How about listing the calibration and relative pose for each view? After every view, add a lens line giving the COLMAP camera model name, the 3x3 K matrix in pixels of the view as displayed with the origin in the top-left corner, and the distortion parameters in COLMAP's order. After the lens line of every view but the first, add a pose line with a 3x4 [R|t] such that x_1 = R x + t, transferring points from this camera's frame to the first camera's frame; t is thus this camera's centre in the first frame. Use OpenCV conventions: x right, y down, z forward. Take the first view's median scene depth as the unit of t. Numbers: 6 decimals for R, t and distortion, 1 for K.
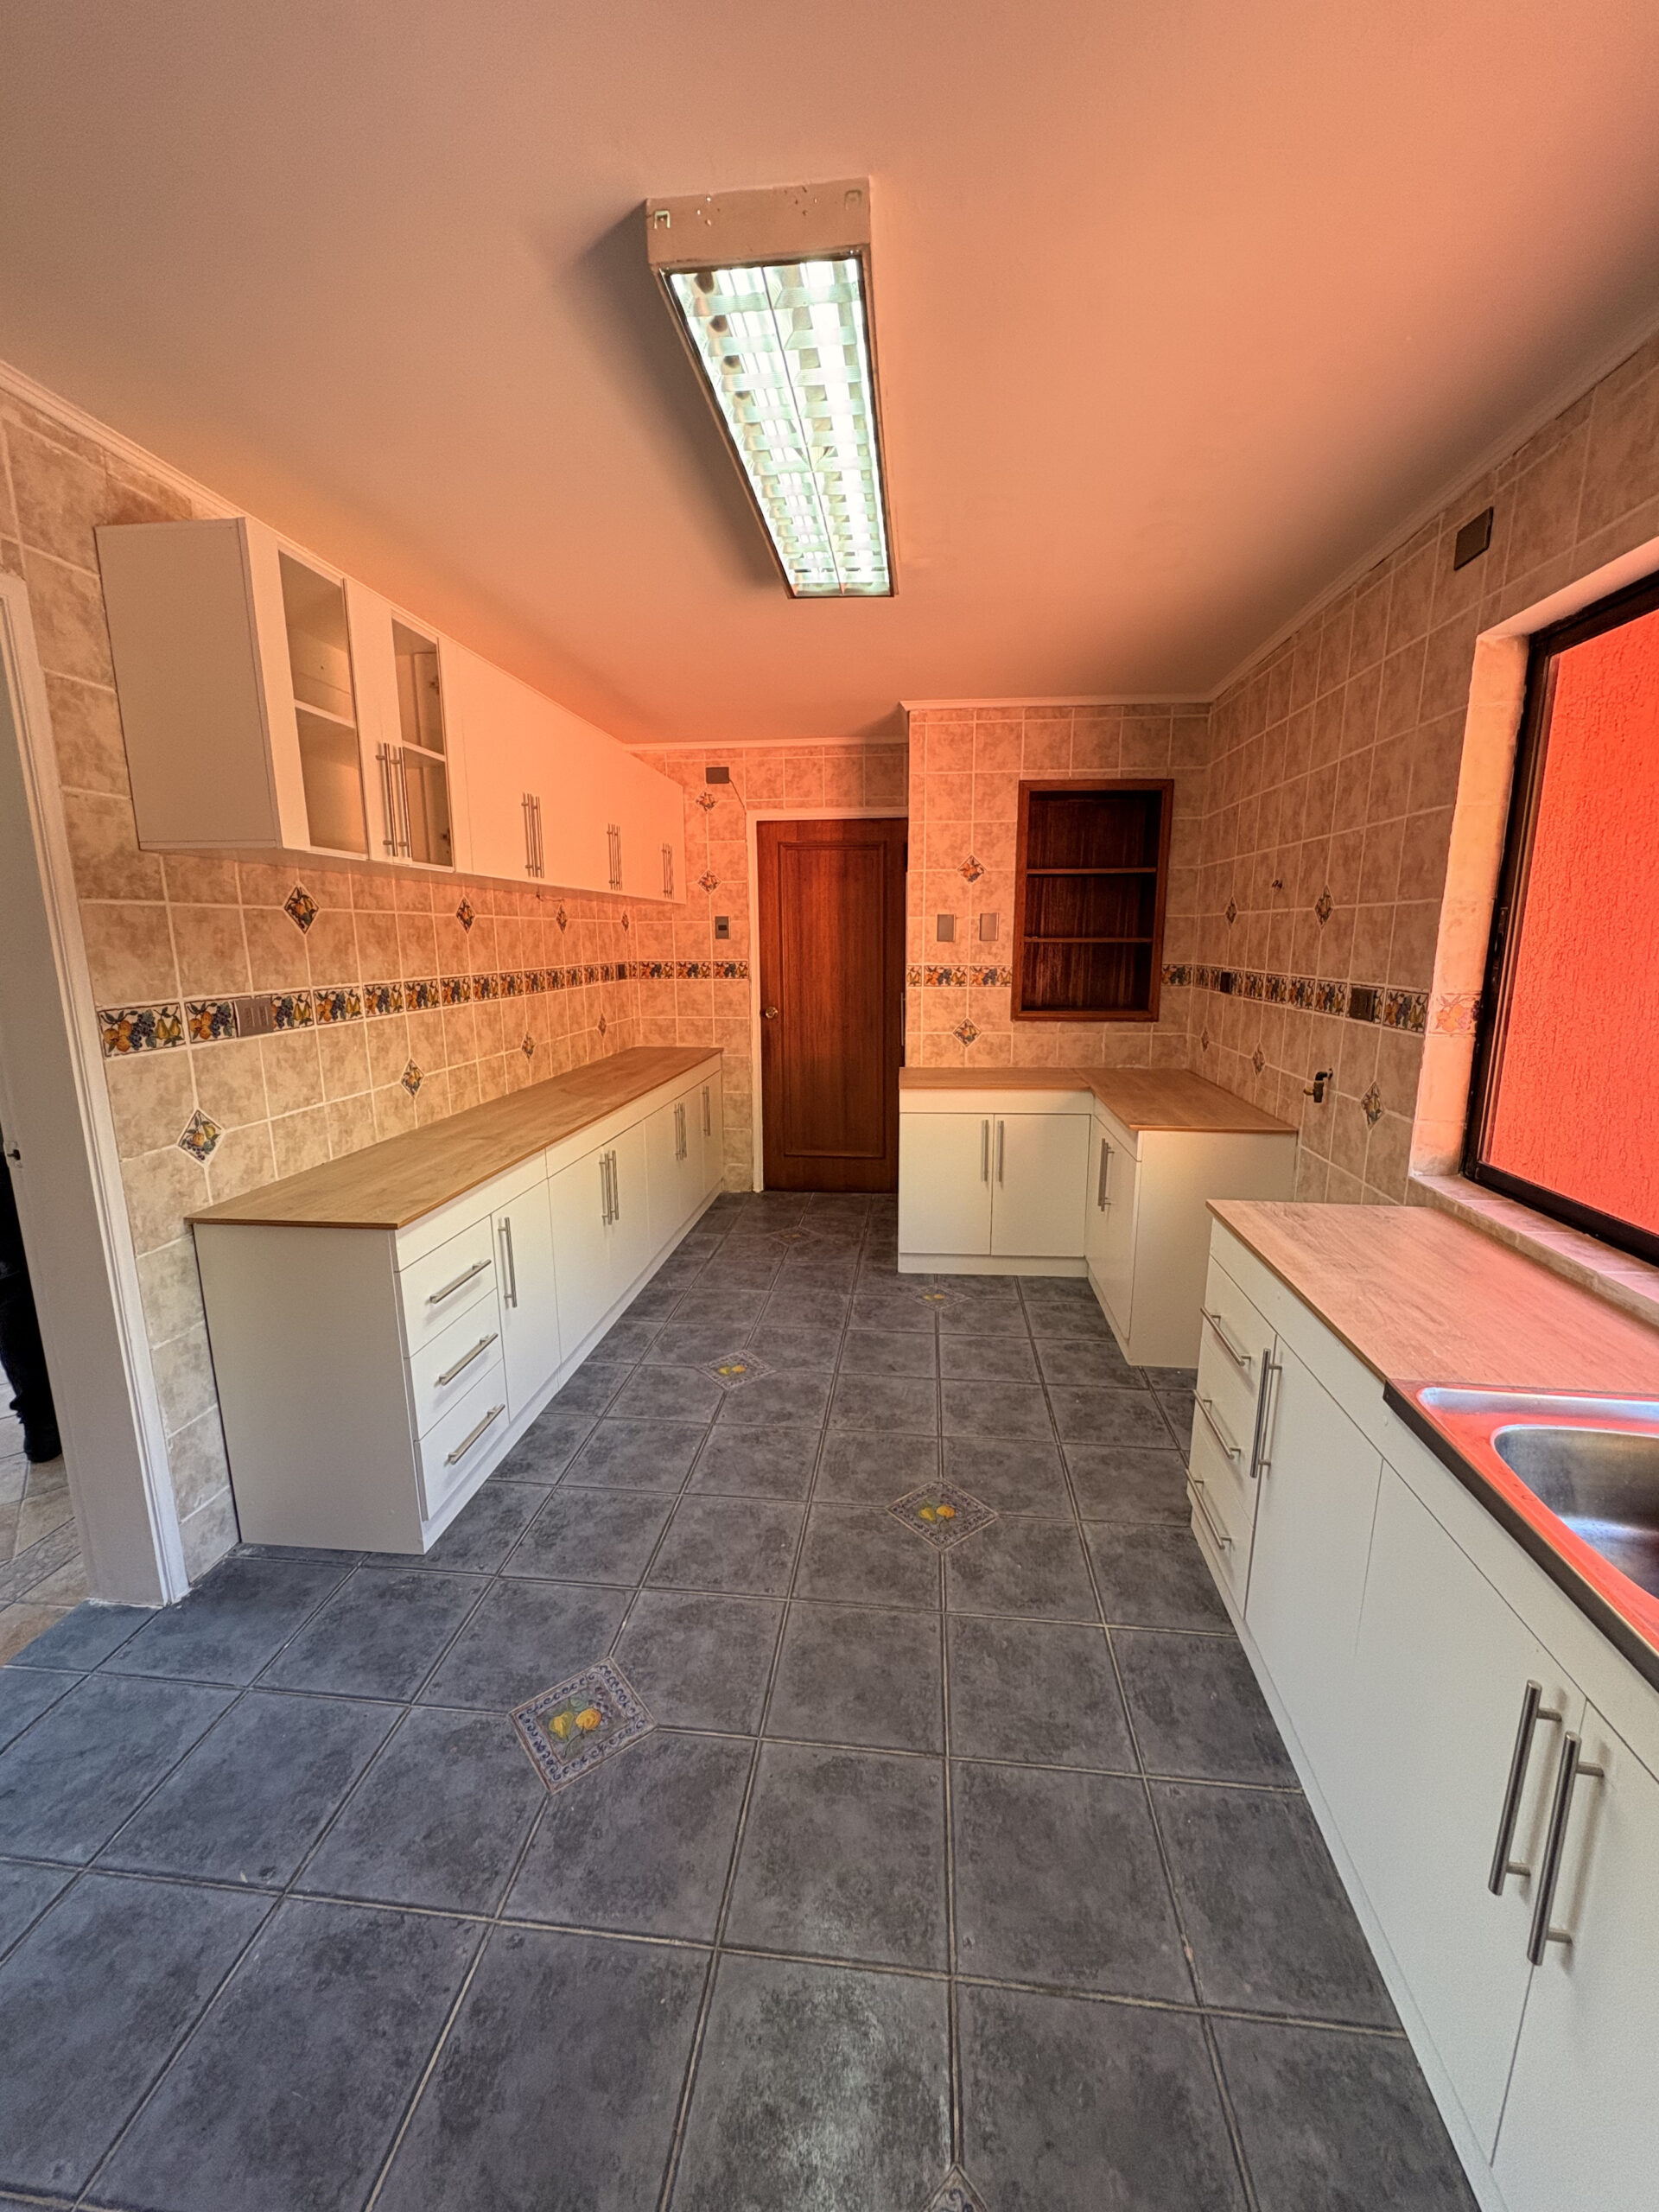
lens RADIAL K [[876.9, 0, 823.3], [0, 876.9, 1103.0], [0, 0, 1]] dist [0.000883, 0.000380]
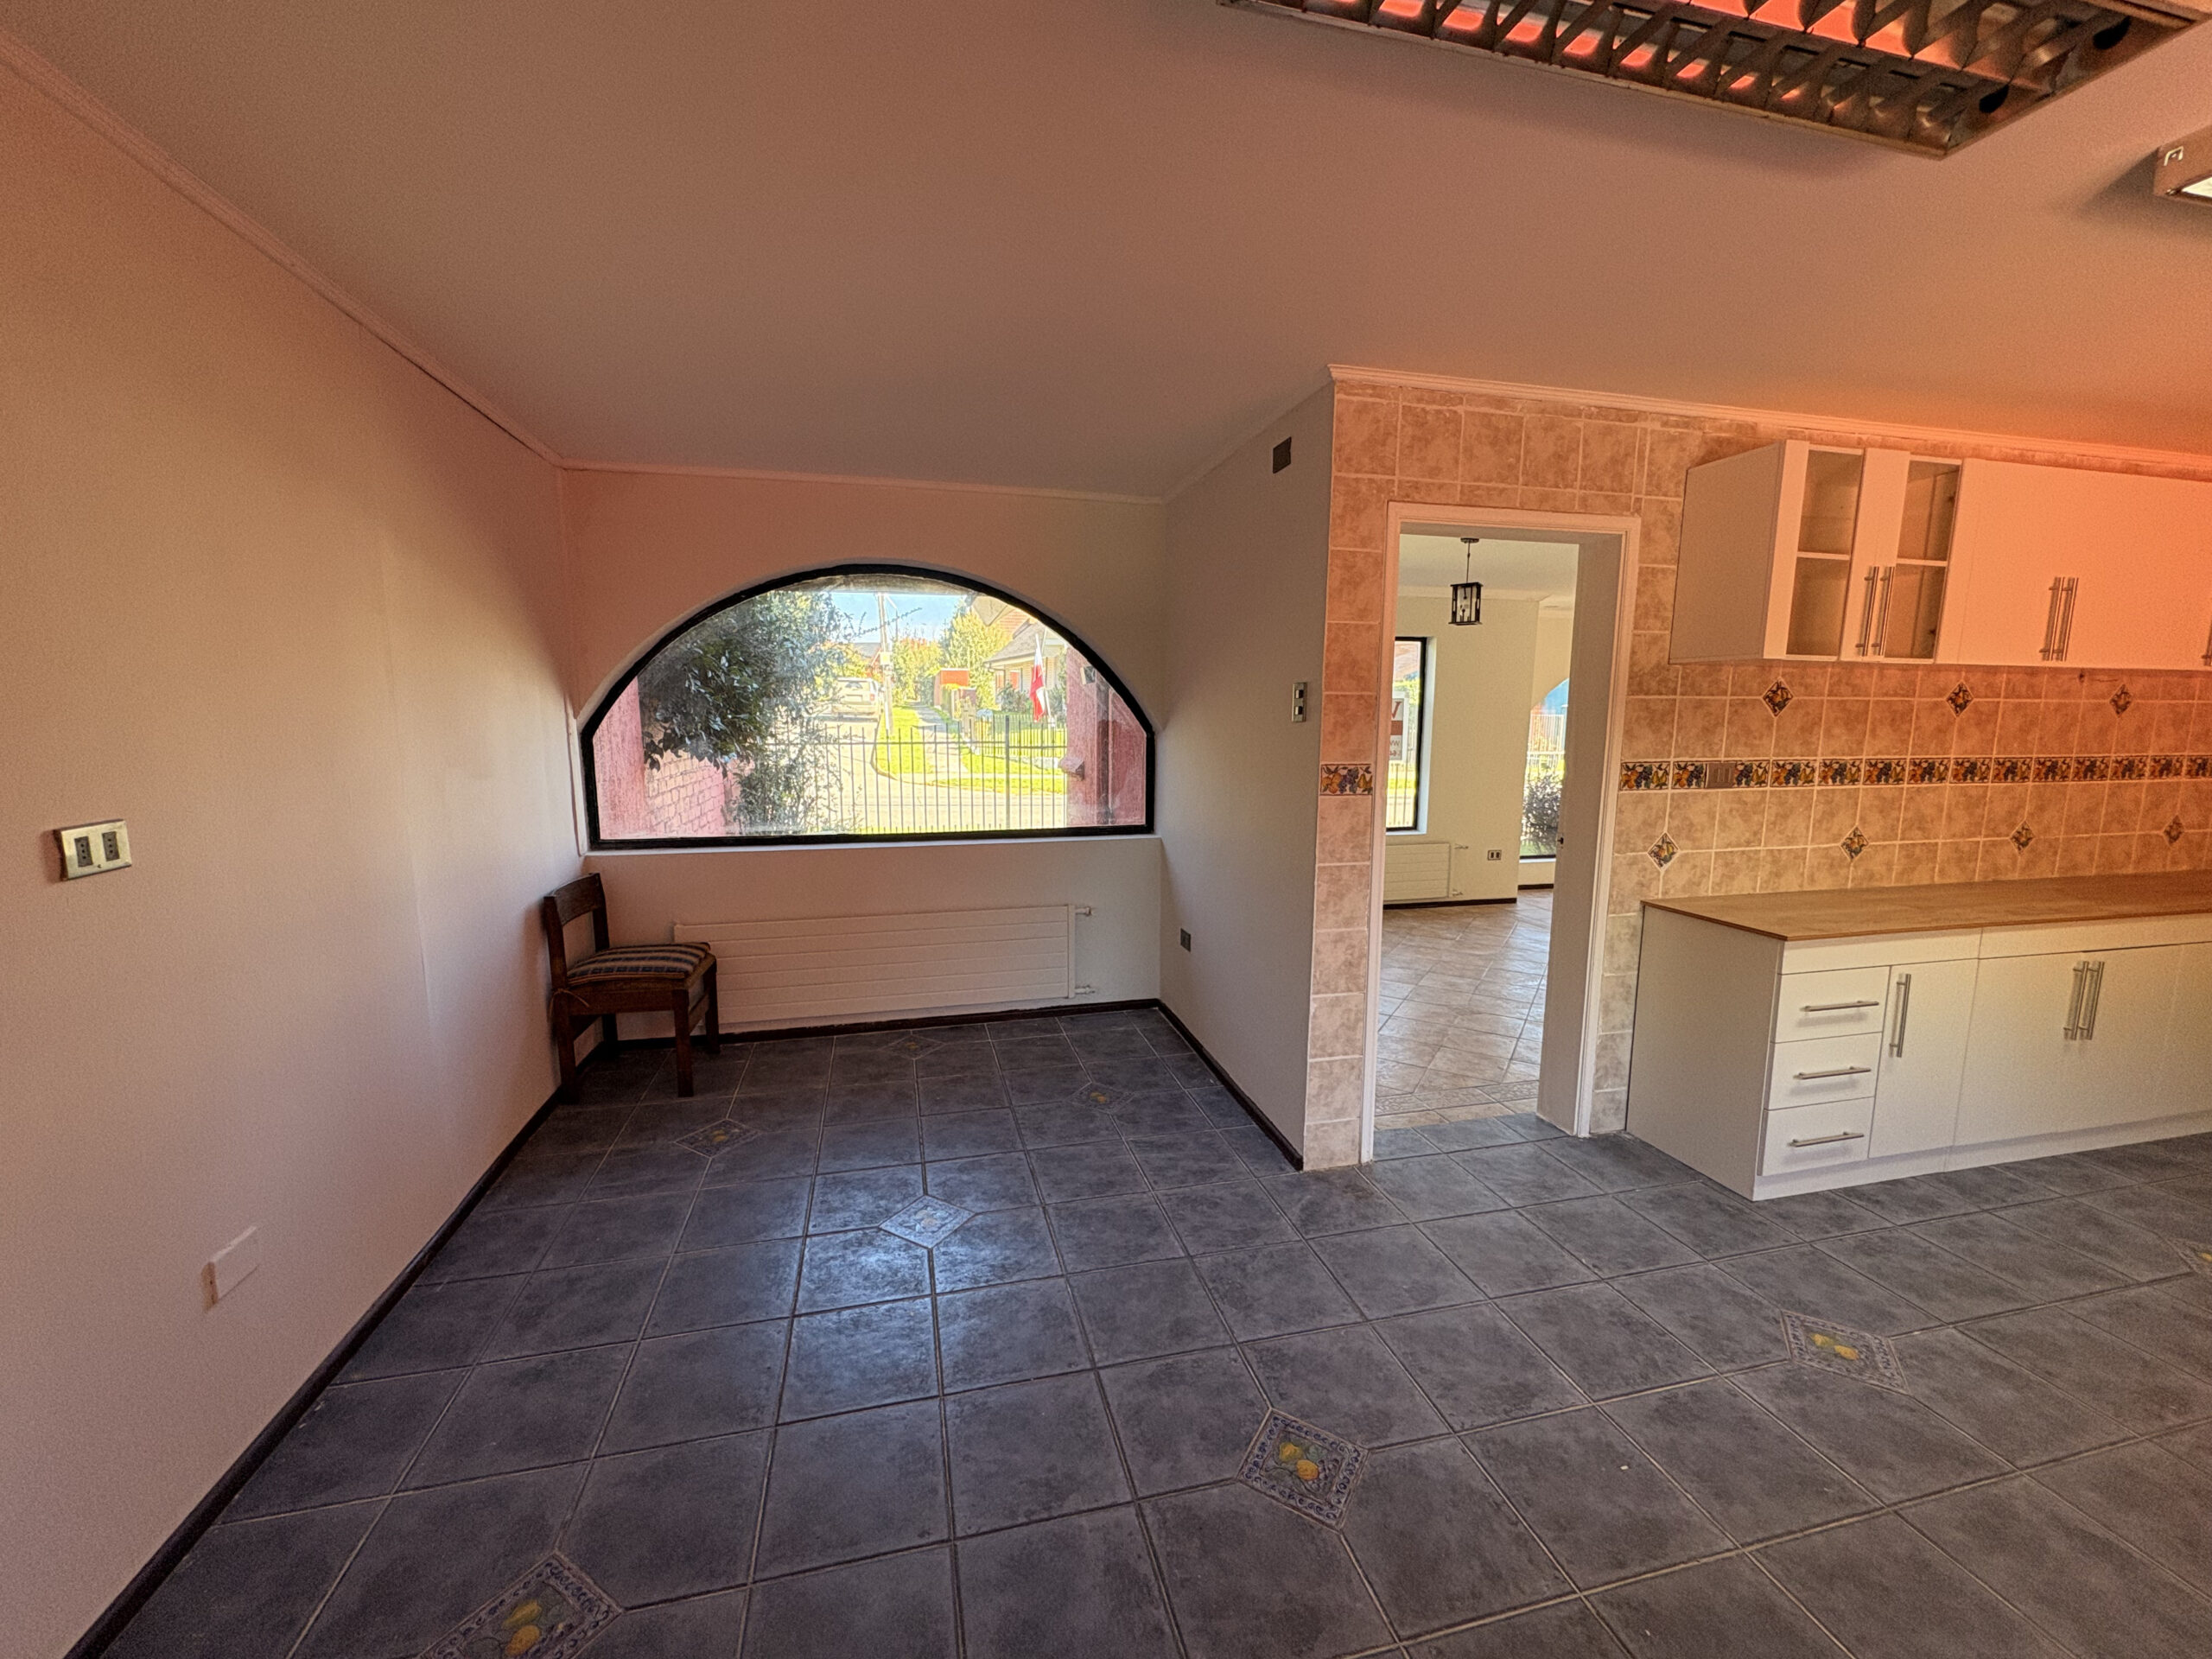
lens RADIAL K [[876.9, 0, 1106.9], [0, 876.9, 832.9], [0, 0, 1]] dist [0.000883, 0.000380]
pose [[0.346635, 0.136203, -0.928059, 0.335273], [-0.182641, 0.980265, 0.075647, 0.066557], [0.920047, 0.143279, 0.364670, -0.411461]]
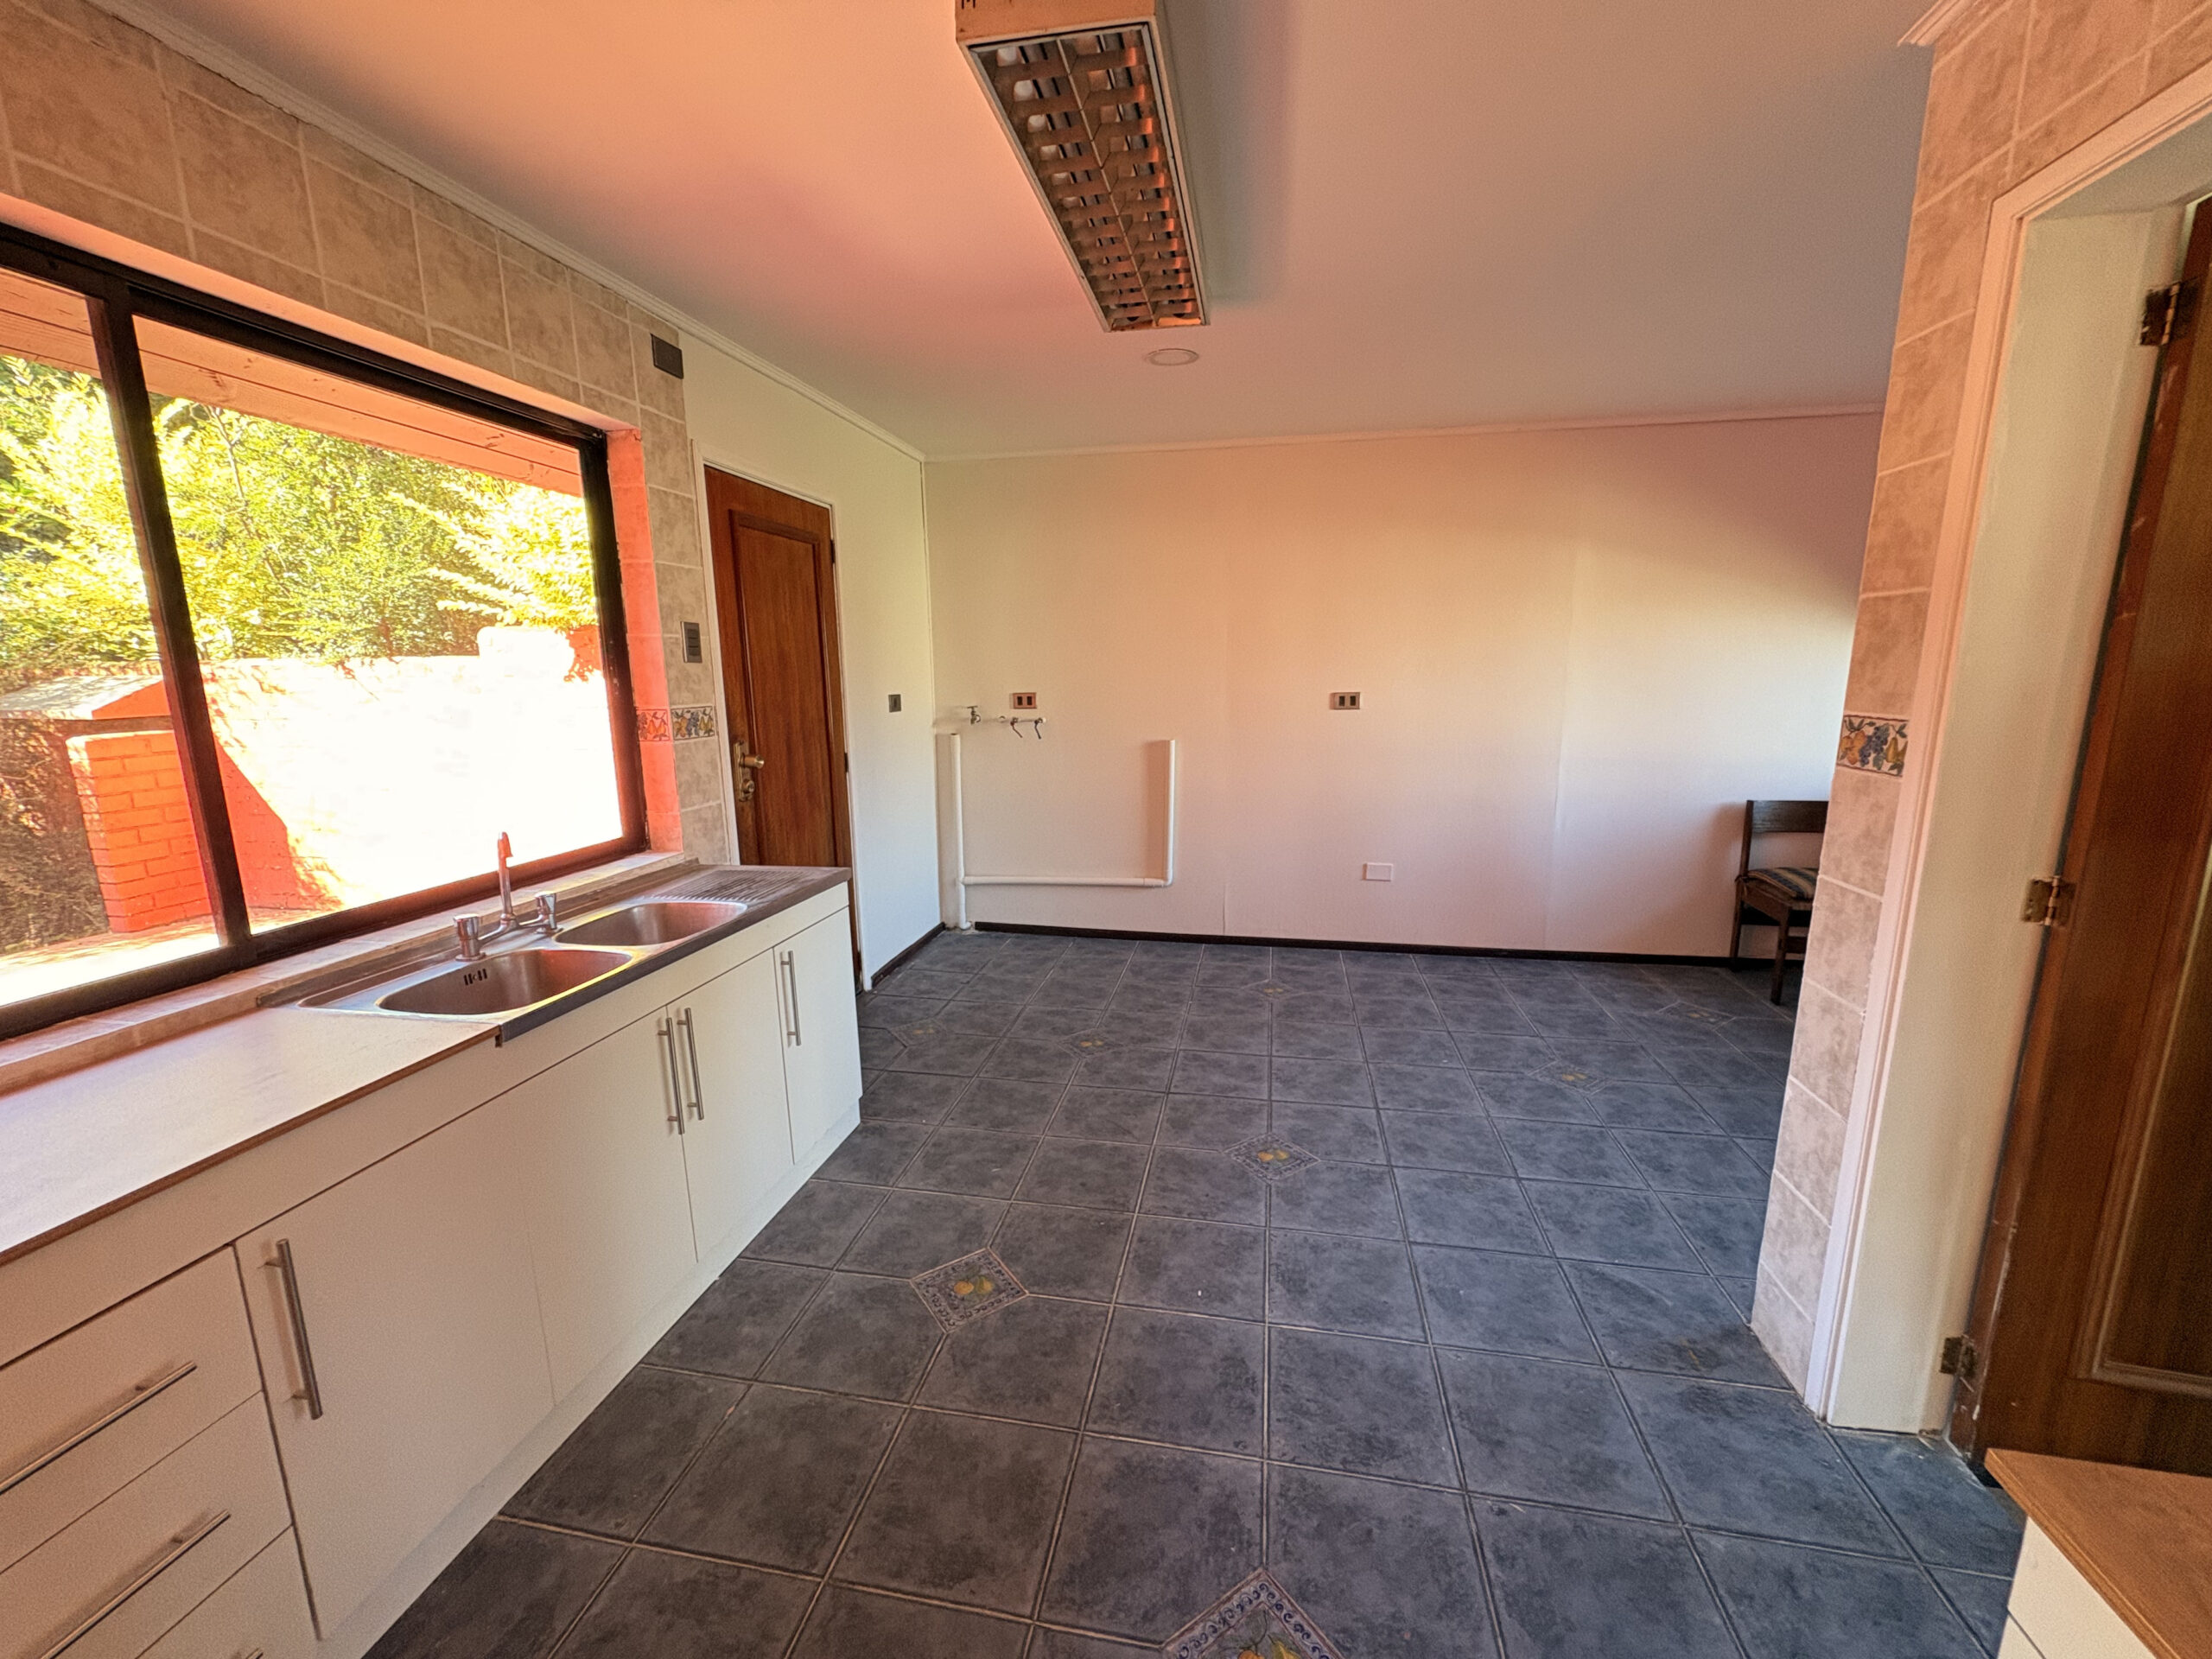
lens RADIAL K [[876.9, 0, 1113.5], [0, 876.9, 835.0], [0, 0, 1]] dist [0.000883, 0.000380]
pose [[-0.997799, 0.002954, 0.066243, -0.158930], [0.027176, 0.929470, 0.367894, -0.203104], [-0.060484, 0.368885, -0.927505, 1.161381]]
